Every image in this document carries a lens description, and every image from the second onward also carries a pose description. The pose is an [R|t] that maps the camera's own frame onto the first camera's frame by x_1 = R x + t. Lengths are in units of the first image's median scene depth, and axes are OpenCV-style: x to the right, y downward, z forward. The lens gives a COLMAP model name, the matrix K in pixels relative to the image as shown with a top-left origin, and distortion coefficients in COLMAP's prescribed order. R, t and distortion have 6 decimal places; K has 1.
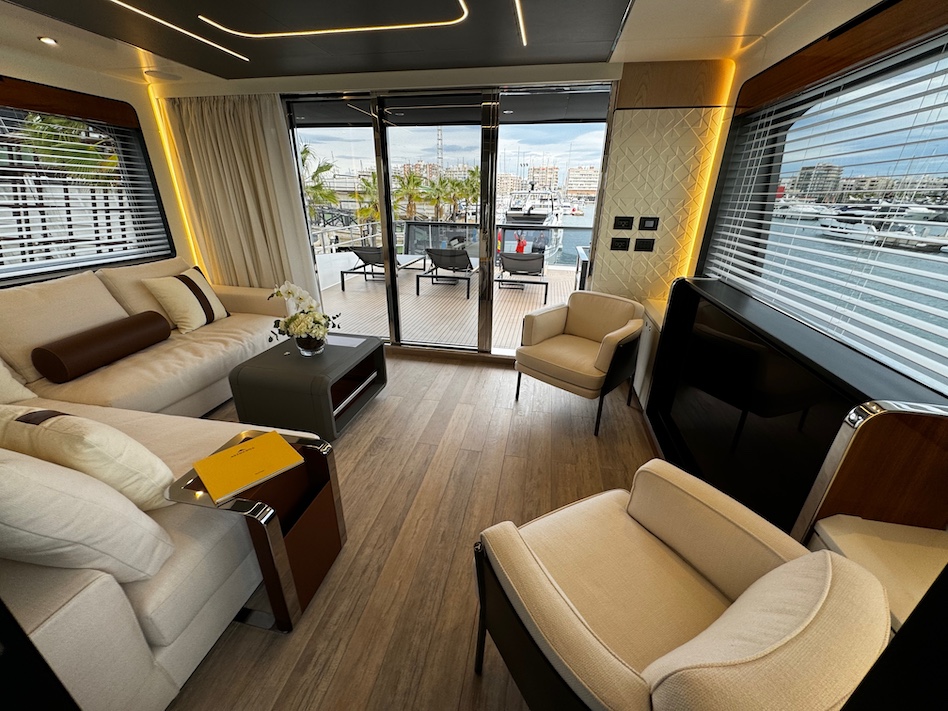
lens RADIAL K [[375.6, 0, 473.5], [0, 375.6, 355.8], [0, 0, 1]] dist [-0.004466, -0.000160]
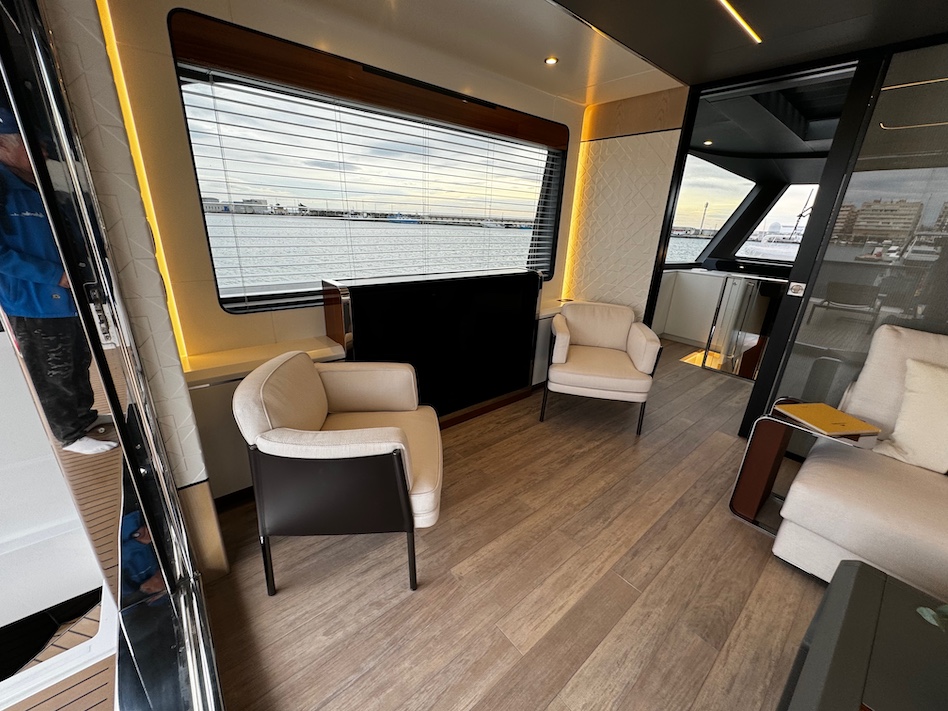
lens RADIAL K [[375.6, 0, 474.0], [0, 375.6, 354.7], [0, 0, 1]] dist [-0.004466, -0.000160]
pose [[-0.778353, -0.253129, 0.574536, -0.225533], [0.199274, 0.768192, 0.608417, -0.597374], [-0.595362, 0.588053, -0.547483, 1.505874]]
